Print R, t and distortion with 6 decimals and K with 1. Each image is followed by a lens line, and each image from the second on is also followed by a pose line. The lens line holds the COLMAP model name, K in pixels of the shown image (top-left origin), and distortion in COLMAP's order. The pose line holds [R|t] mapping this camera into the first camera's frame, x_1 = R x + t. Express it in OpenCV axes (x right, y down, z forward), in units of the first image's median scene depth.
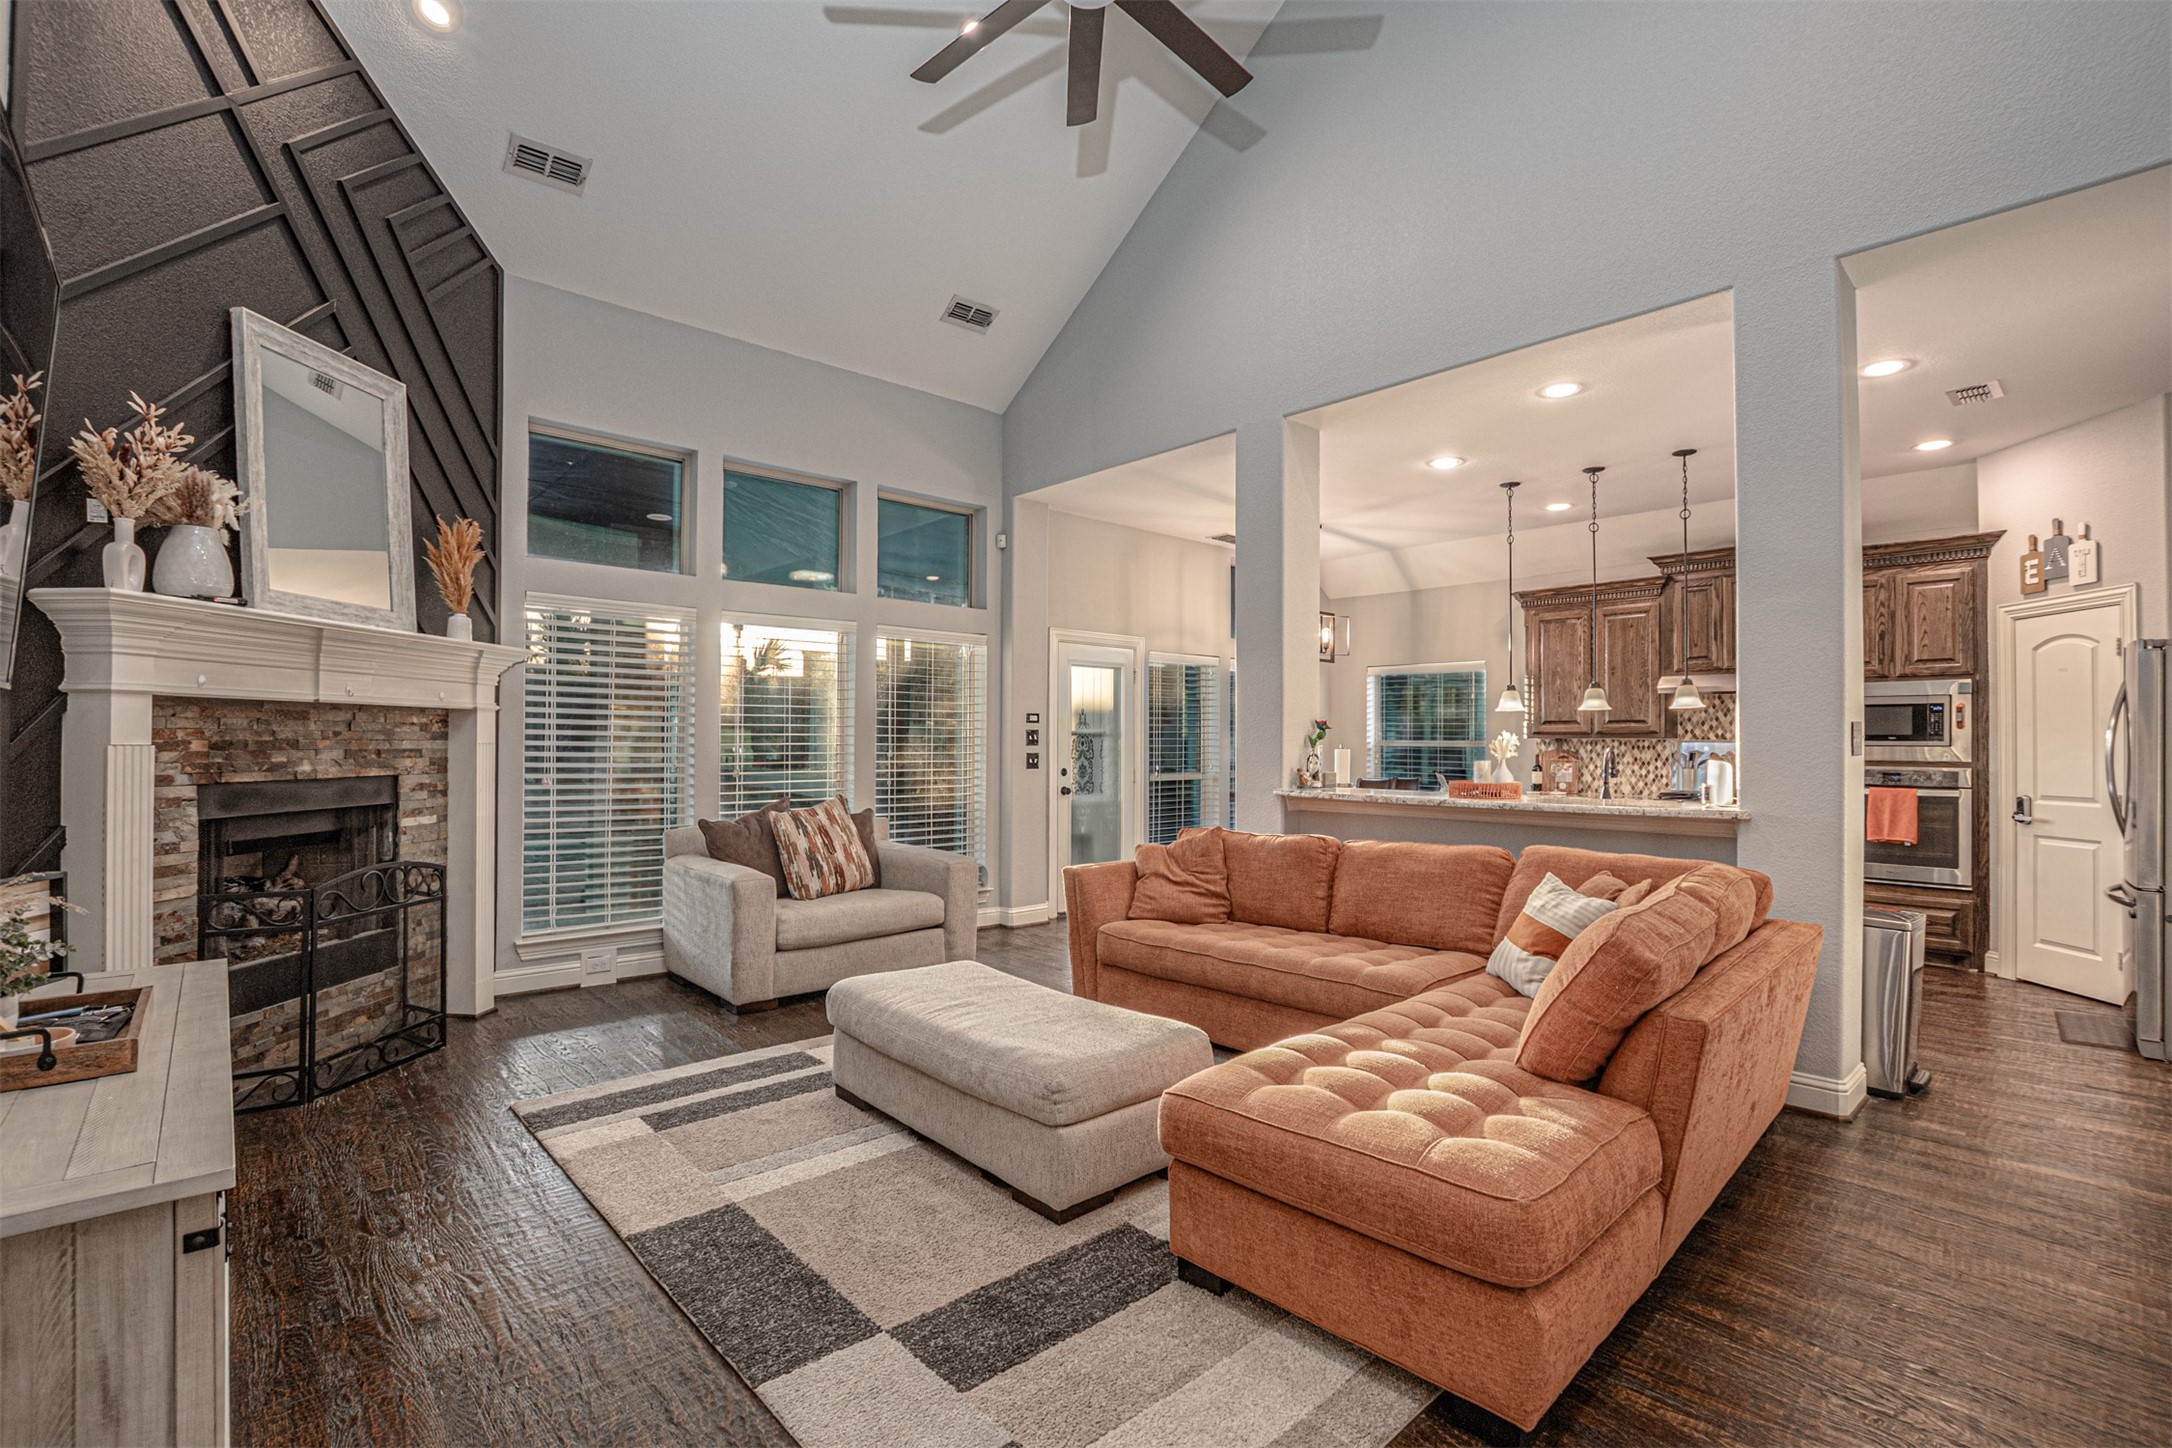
lens RADIAL K [[990.7, 0, 1065.3], [0, 990.7, 734.4], [0, 0, 1]] dist [-0.041145, 0.007654]
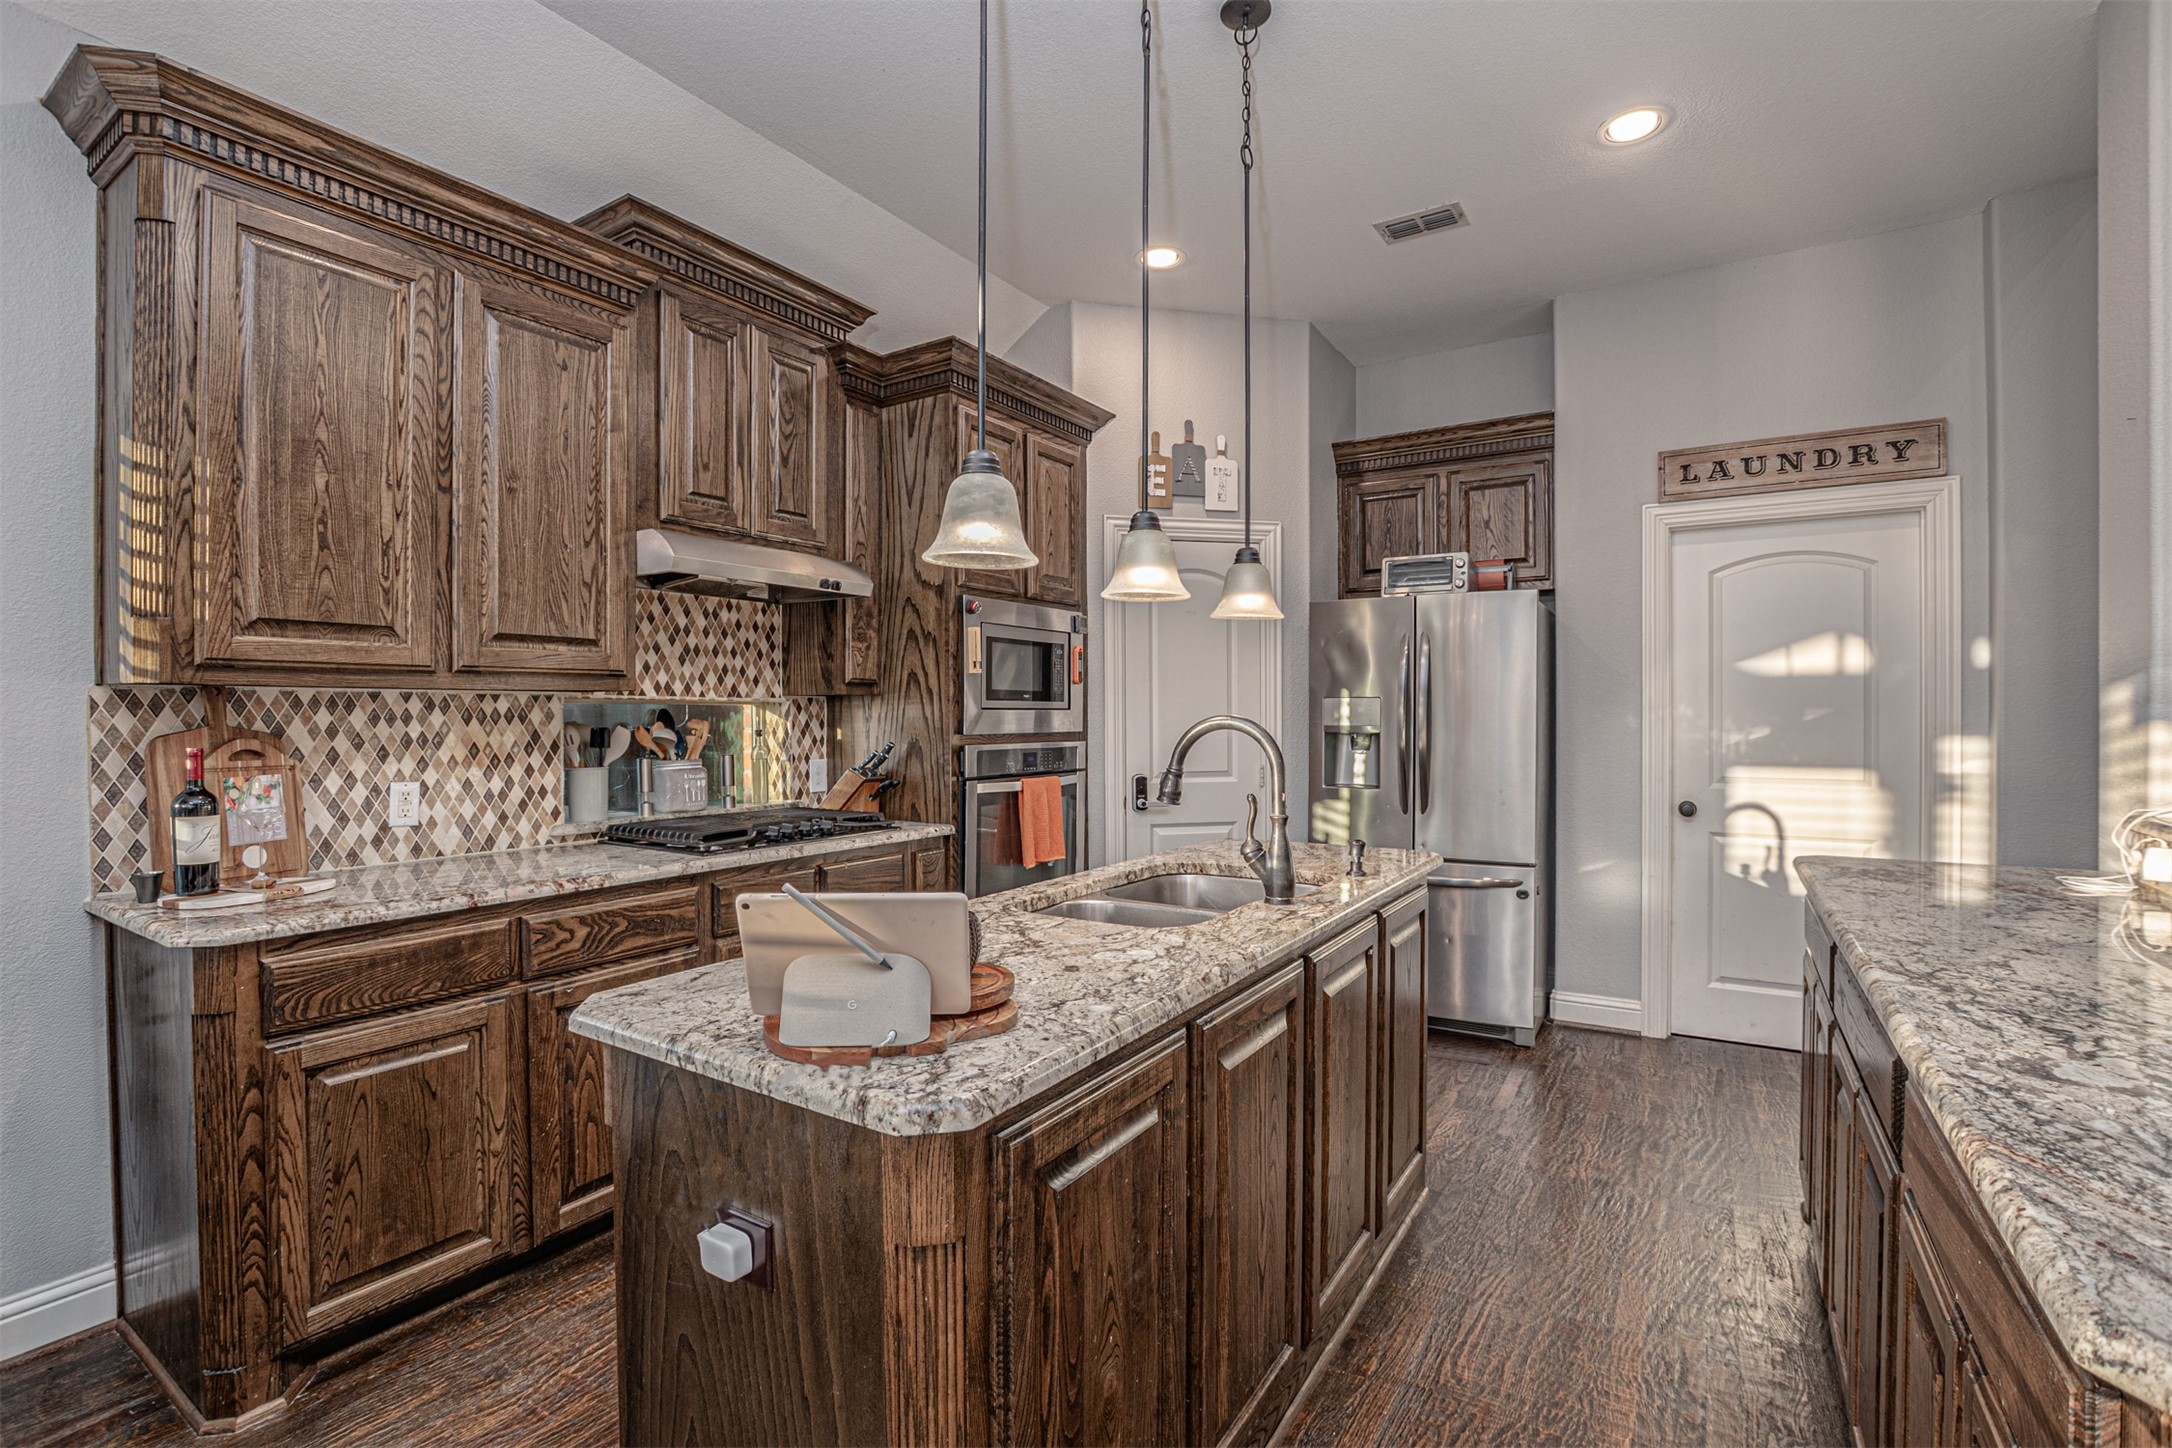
lens RADIAL K [[990.7, 0, 1086.6], [0, 990.7, 716.0], [0, 0, 1]] dist [-0.041145, 0.007654]
pose [[-0.278709, -0.006087, 0.960356, 0.196131], [-0.004720, 0.999977, 0.004968, 0.010871], [-0.960364, -0.003148, -0.278731, 0.934128]]
